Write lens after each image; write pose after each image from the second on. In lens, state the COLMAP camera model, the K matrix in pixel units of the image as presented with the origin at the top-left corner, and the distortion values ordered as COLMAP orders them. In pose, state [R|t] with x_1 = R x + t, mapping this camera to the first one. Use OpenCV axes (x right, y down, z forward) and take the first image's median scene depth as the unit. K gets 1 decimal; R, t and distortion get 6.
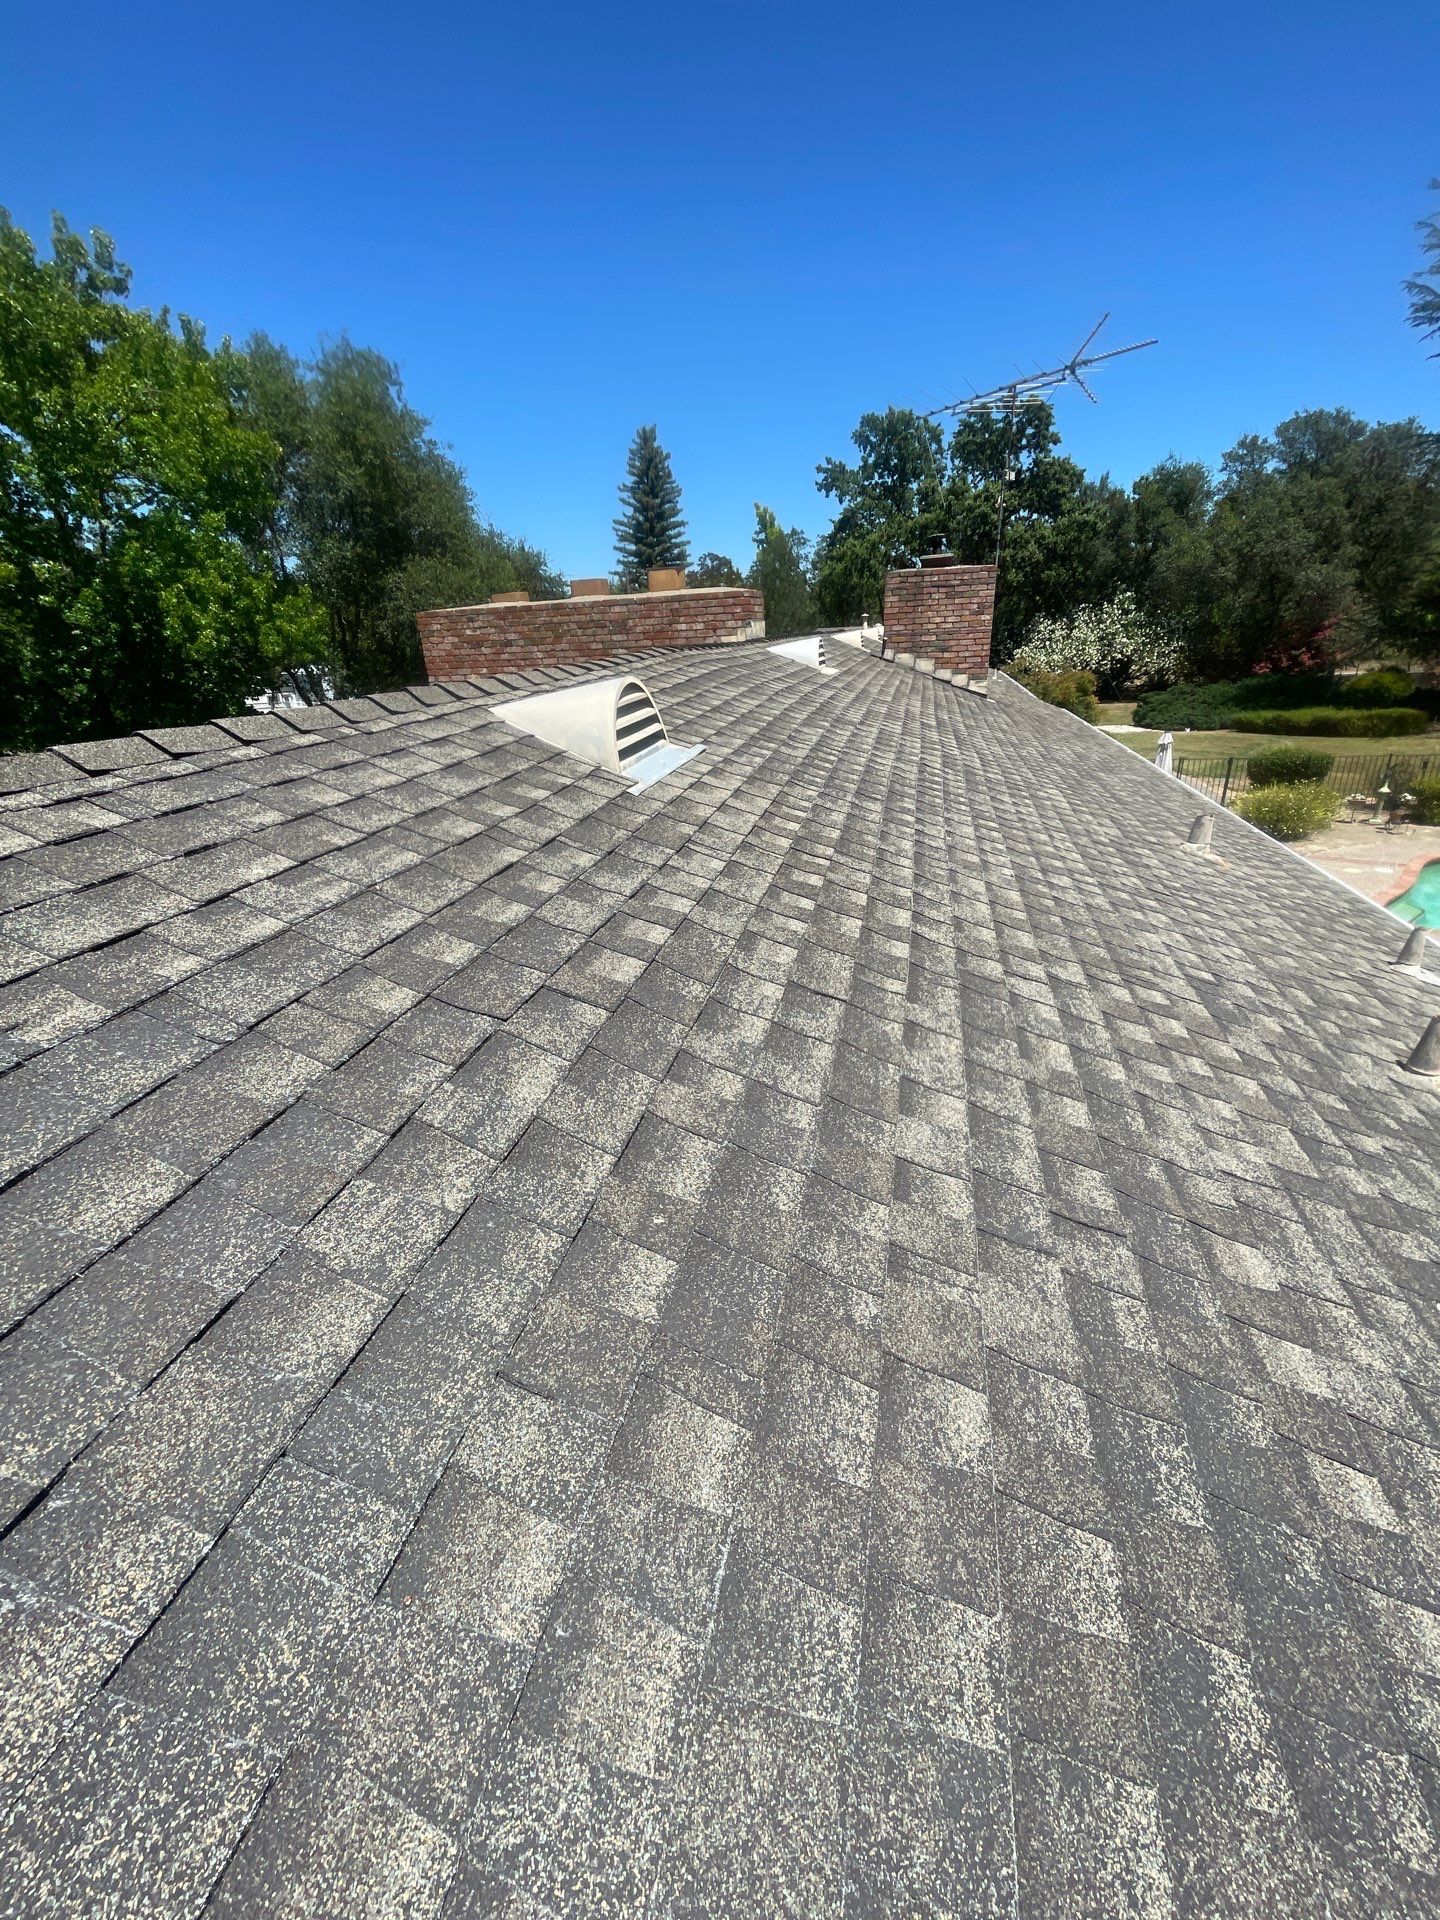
lens RADIAL K [[766.6, 0, 718.9], [0, 766.6, 964.8], [0, 0, 1]] dist [-0.002500, 0.000263]
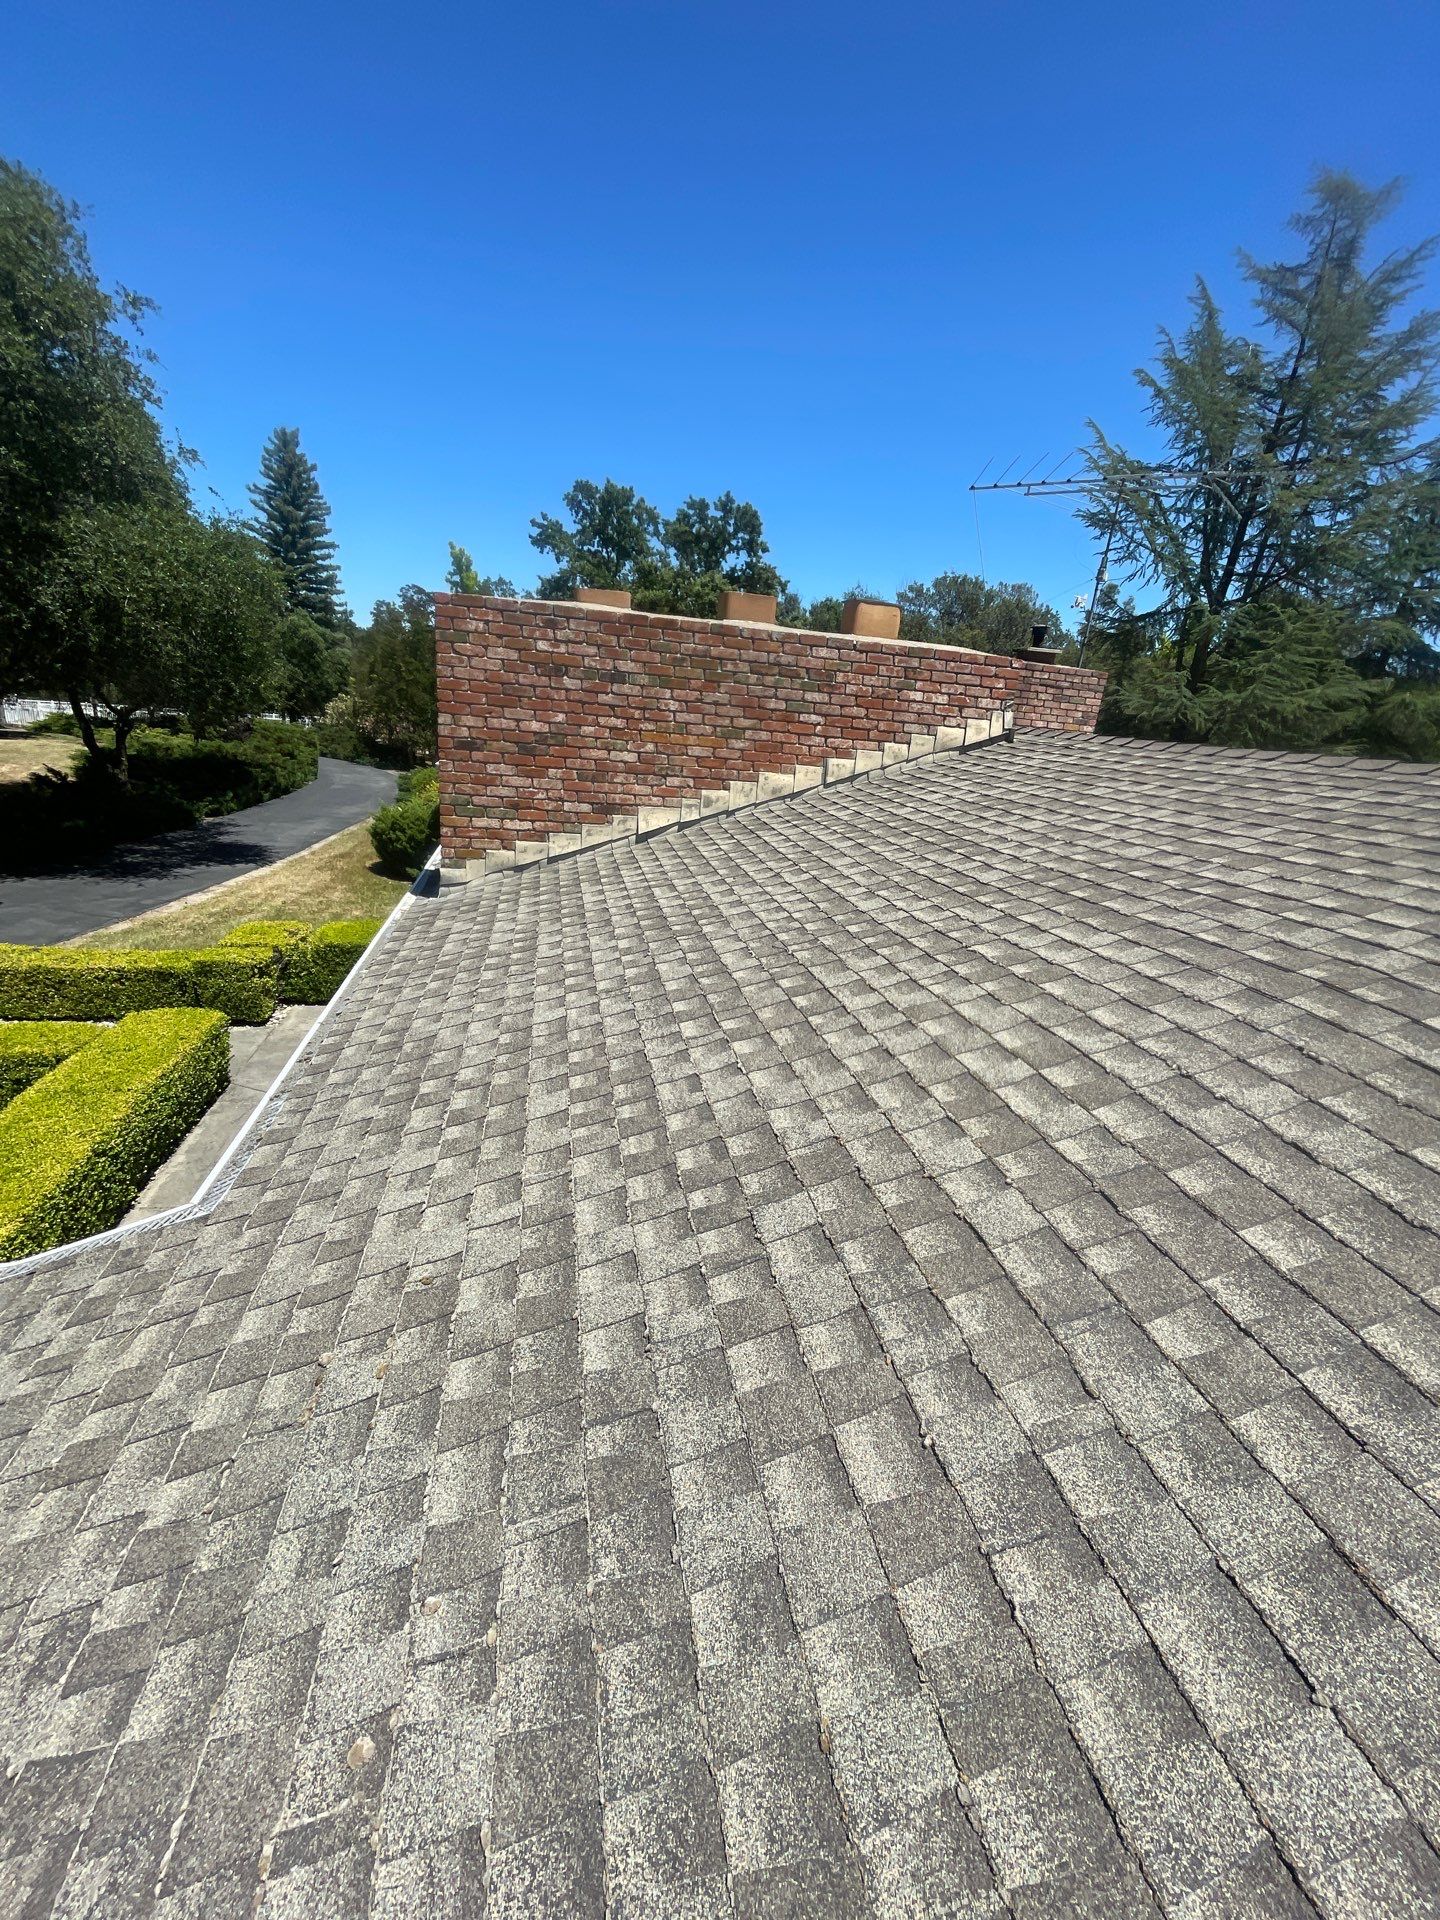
lens RADIAL K [[766.6, 0, 729.1], [0, 766.6, 951.5], [0, 0, 1]] dist [-0.002500, 0.000263]
pose [[0.891769, -0.008412, 0.452412, -0.088613], [0.048575, 0.995829, -0.077232, -0.042242], [-0.449876, 0.090849, 0.888458, 0.113545]]
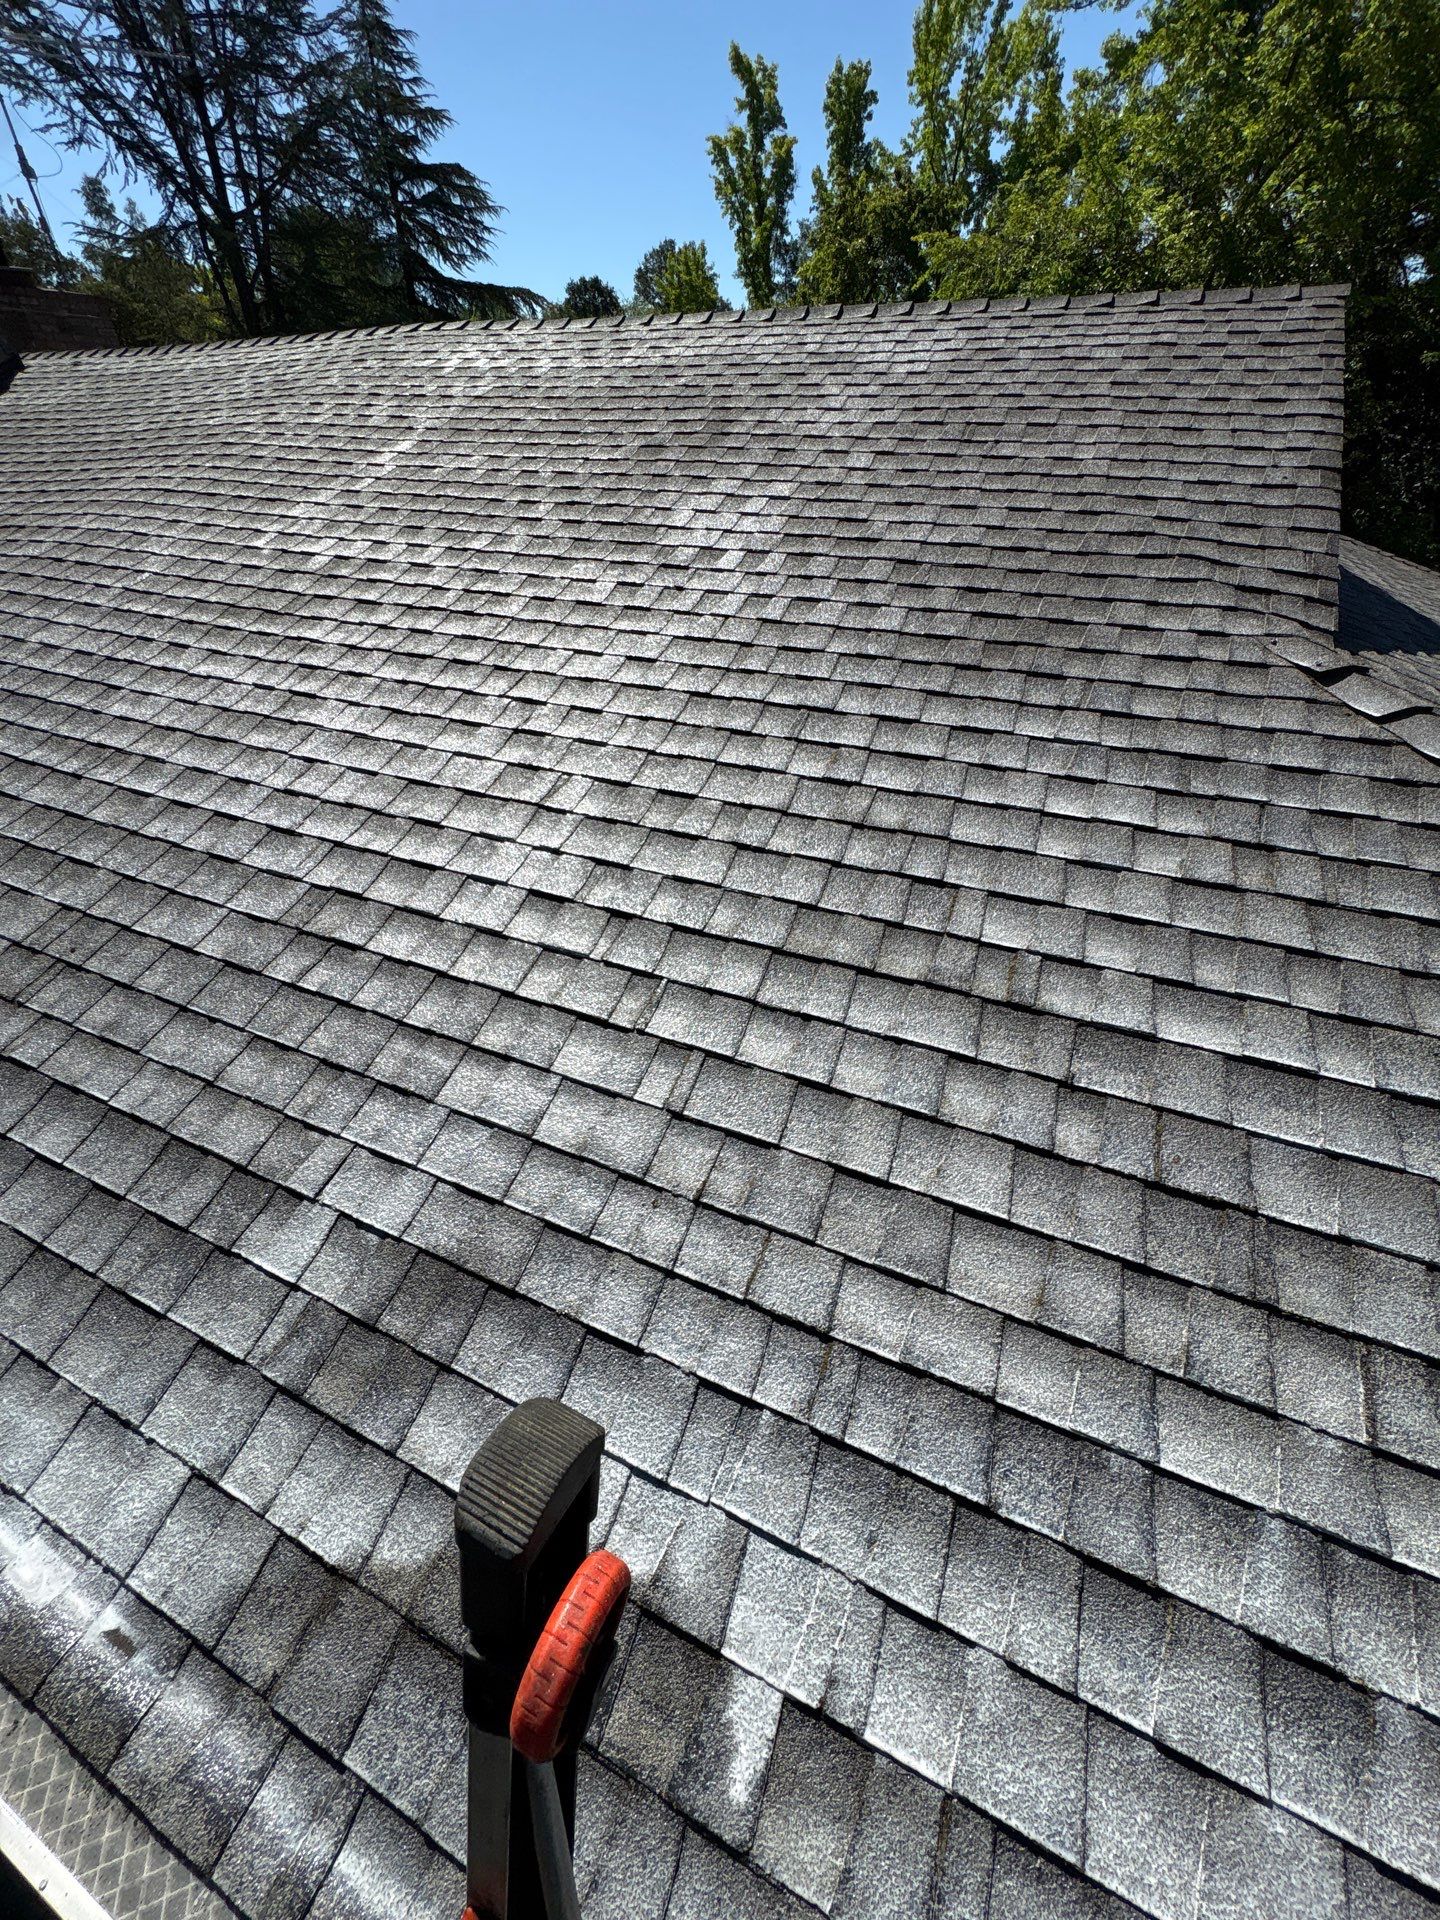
lens RADIAL K [[766.6, 0, 724.2], [0, 766.6, 961.0], [0, 0, 1]] dist [-0.002500, 0.000263]
pose [[0.193349, -0.533123, 0.823648, -0.140214], [0.395481, 0.810617, 0.431850, -0.001870], [-0.897892, 0.242239, 0.367573, 0.052736]]
